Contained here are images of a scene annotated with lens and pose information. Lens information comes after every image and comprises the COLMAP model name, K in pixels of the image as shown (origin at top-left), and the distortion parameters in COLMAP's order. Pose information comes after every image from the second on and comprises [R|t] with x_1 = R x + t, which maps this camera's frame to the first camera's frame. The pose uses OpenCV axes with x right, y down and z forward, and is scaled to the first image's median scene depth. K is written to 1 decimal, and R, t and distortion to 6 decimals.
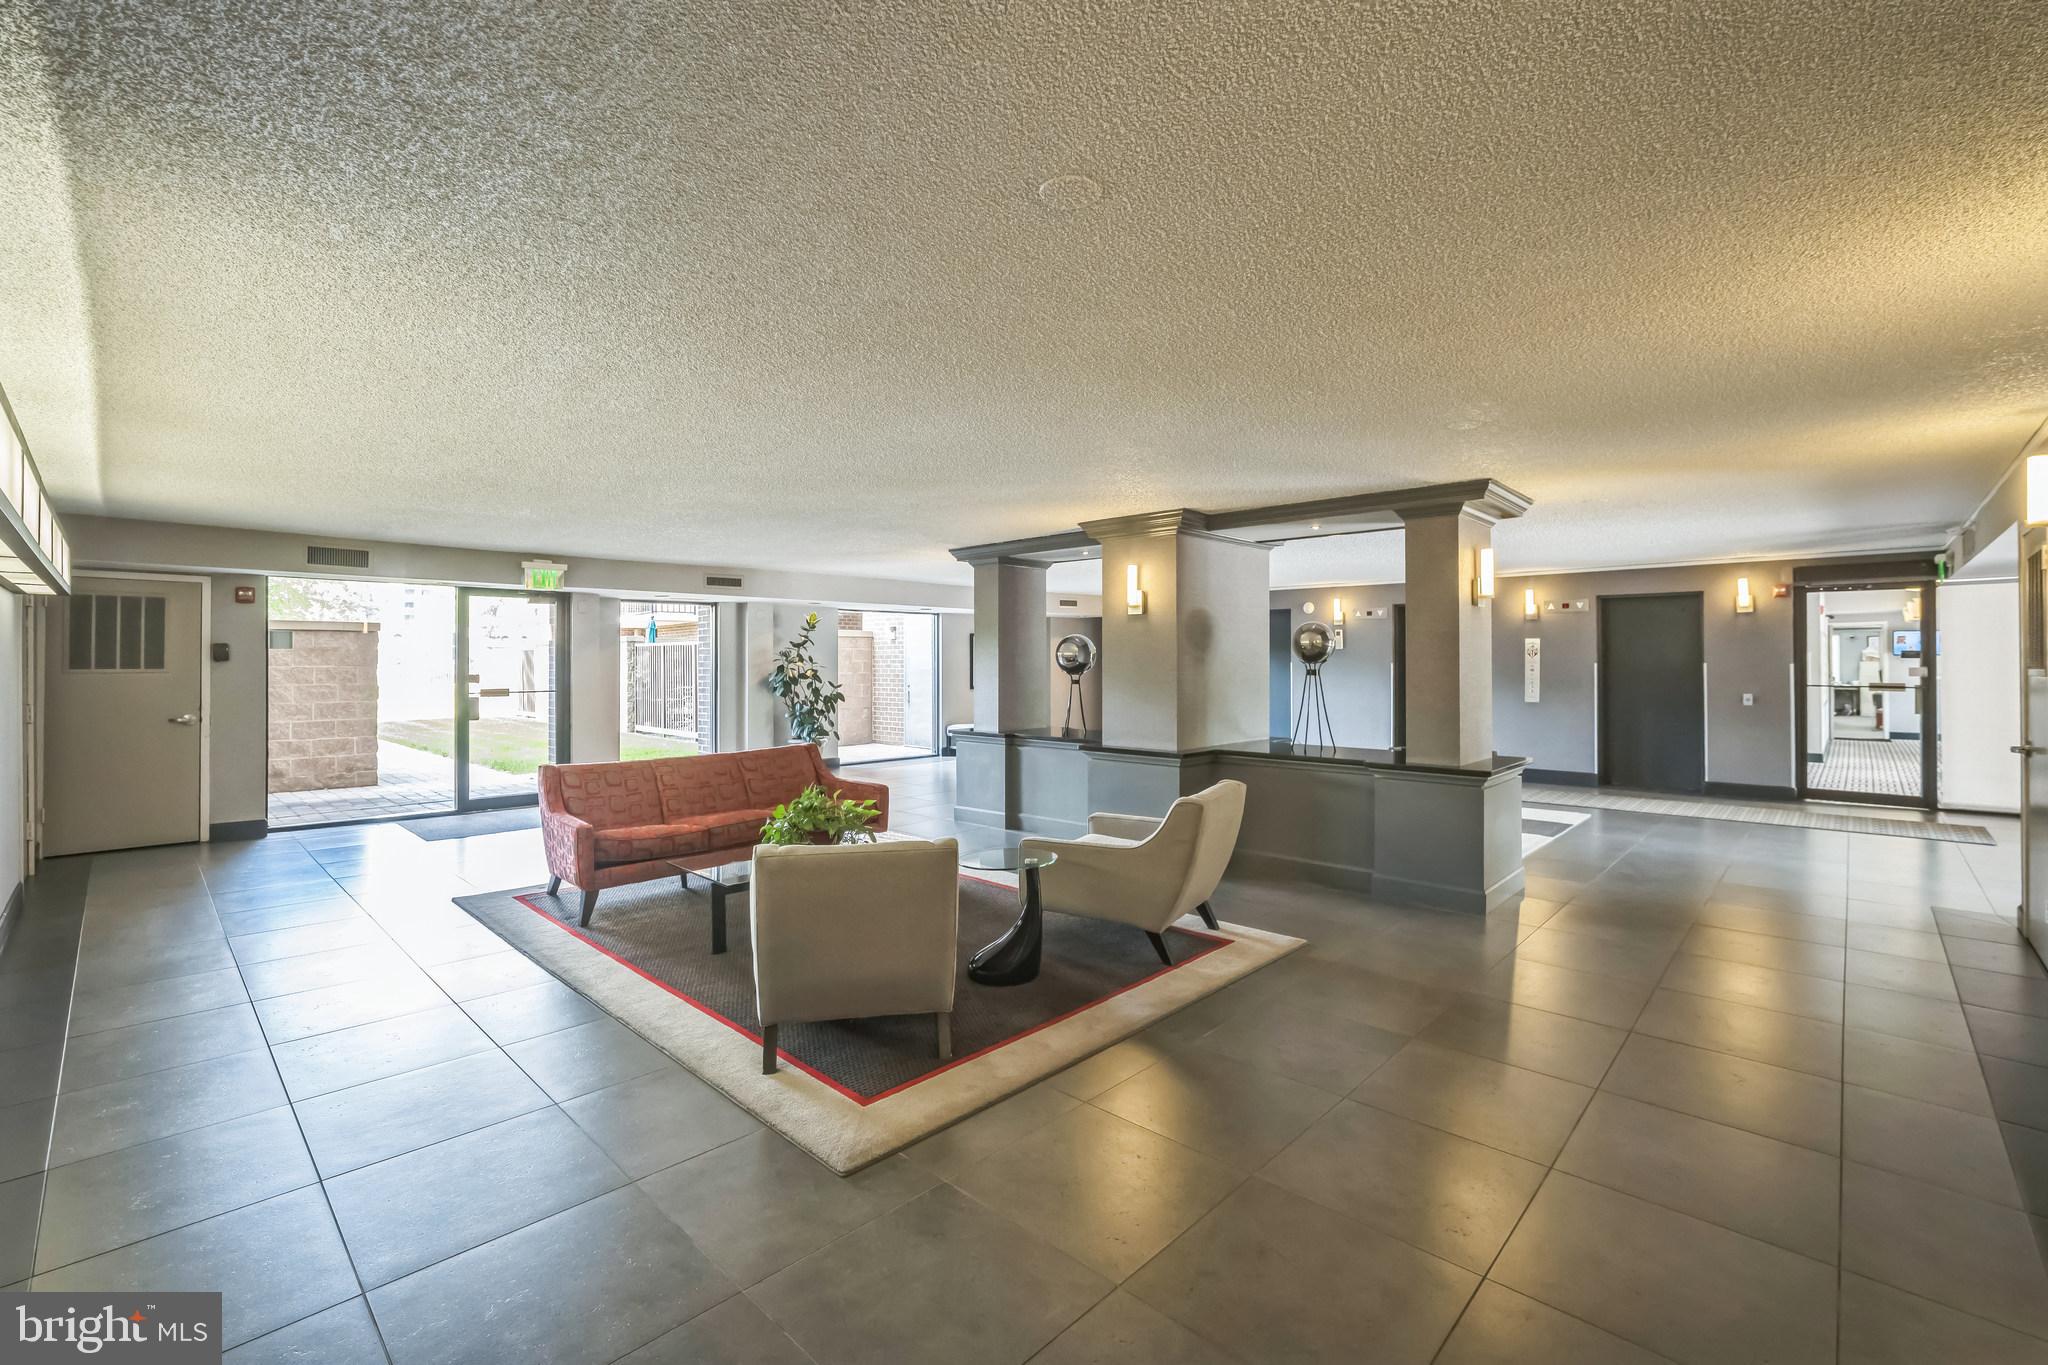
lens RADIAL K [[863.1, 0, 1022.8], [0, 863.1, 649.6], [0, 0, 1]] dist [-0.001221, -0.000053]
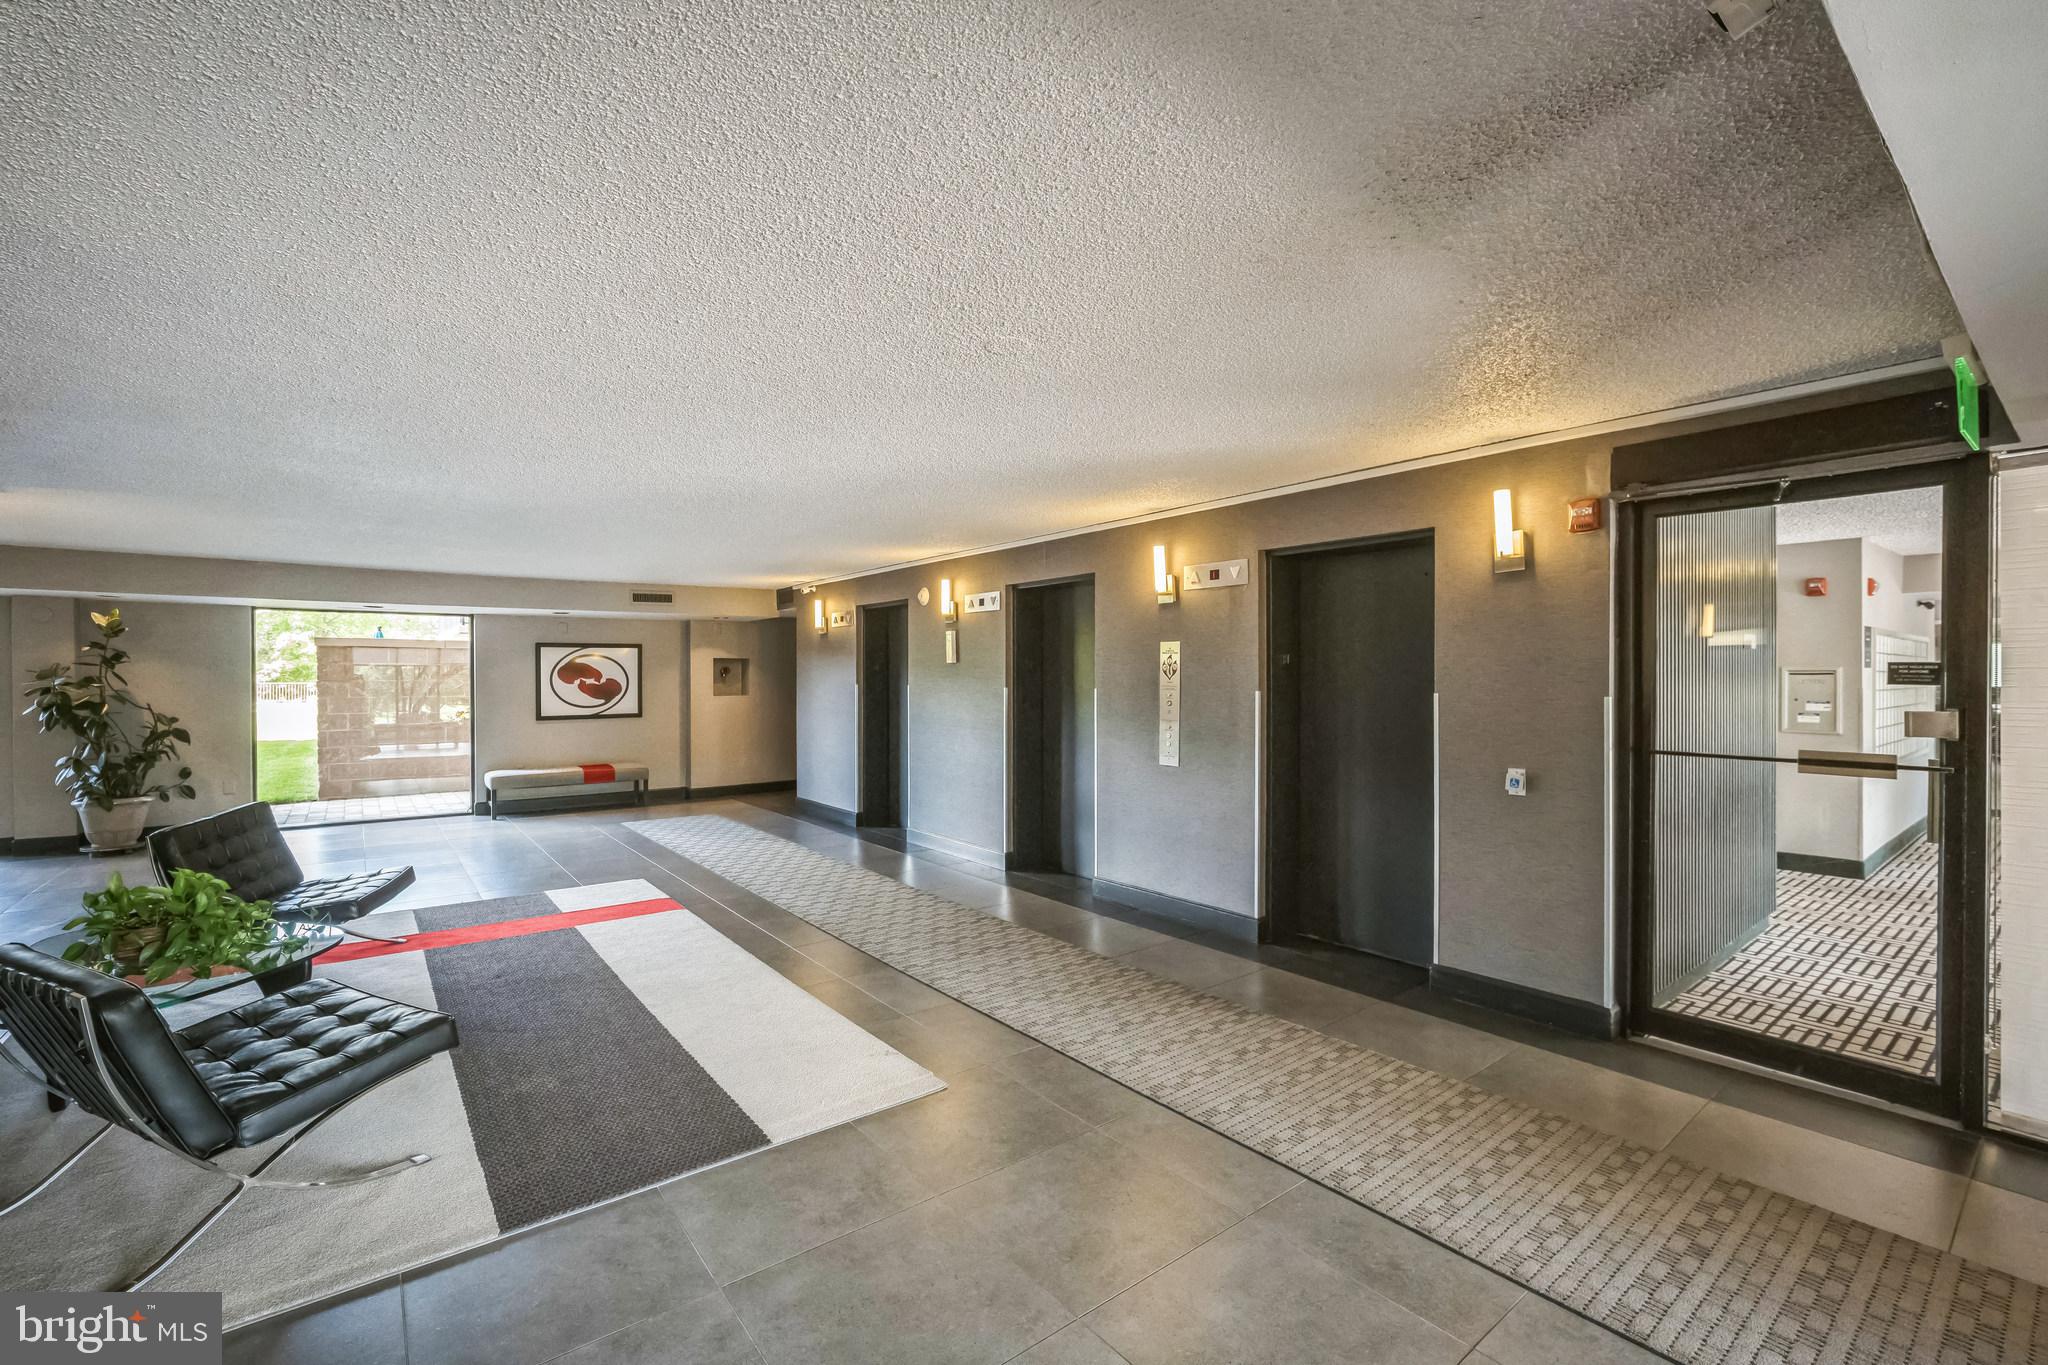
lens RADIAL K [[863.1, 0, 1023.0], [0, 863.1, 689.1], [0, 0, 1]] dist [-0.001221, -0.000053]
pose [[0.989404, 0.004027, -0.145135, 0.679872], [-0.000718, 0.999739, 0.022849, 0.003895], [0.145189, -0.022503, 0.989148, 0.565559]]
